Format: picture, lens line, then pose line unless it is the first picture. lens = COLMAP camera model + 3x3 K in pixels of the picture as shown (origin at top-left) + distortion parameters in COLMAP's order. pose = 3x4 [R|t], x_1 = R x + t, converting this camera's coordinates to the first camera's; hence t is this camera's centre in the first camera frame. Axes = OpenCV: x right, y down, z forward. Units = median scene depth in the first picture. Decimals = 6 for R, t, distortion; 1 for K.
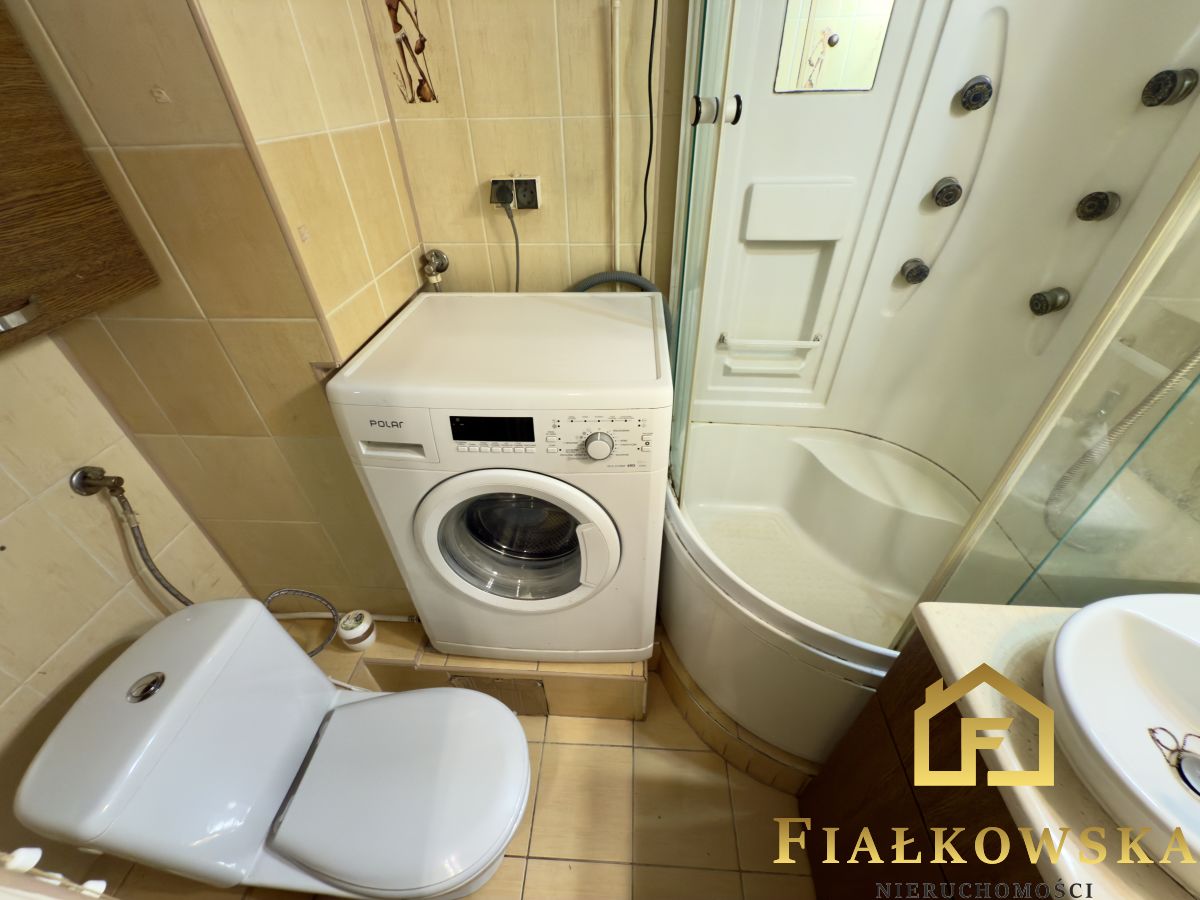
lens RADIAL K [[476.5, 0, 604.3], [0, 476.5, 450.4], [0, 0, 1]] dist [-0.000367, -0.000198]
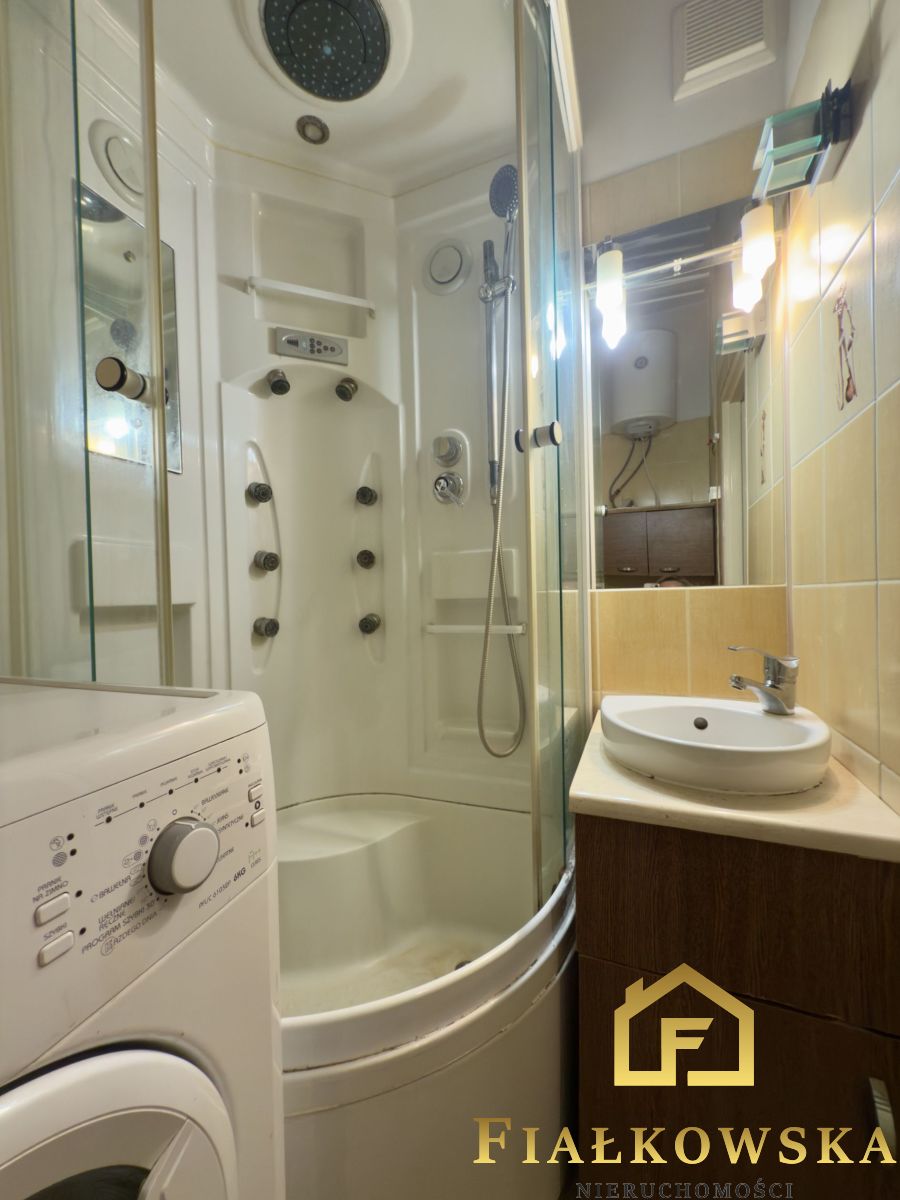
lens RADIAL K [[476.5, 0, 450.0], [0, 476.5, 599.6], [0, 0, 1]] dist [-0.000367, -0.000198]
pose [[0.309383, 0.002915, 0.950933, -0.340628], [0.590146, 0.783540, -0.194404, 0.034807], [-0.745661, 0.621335, 0.240693, 0.589699]]
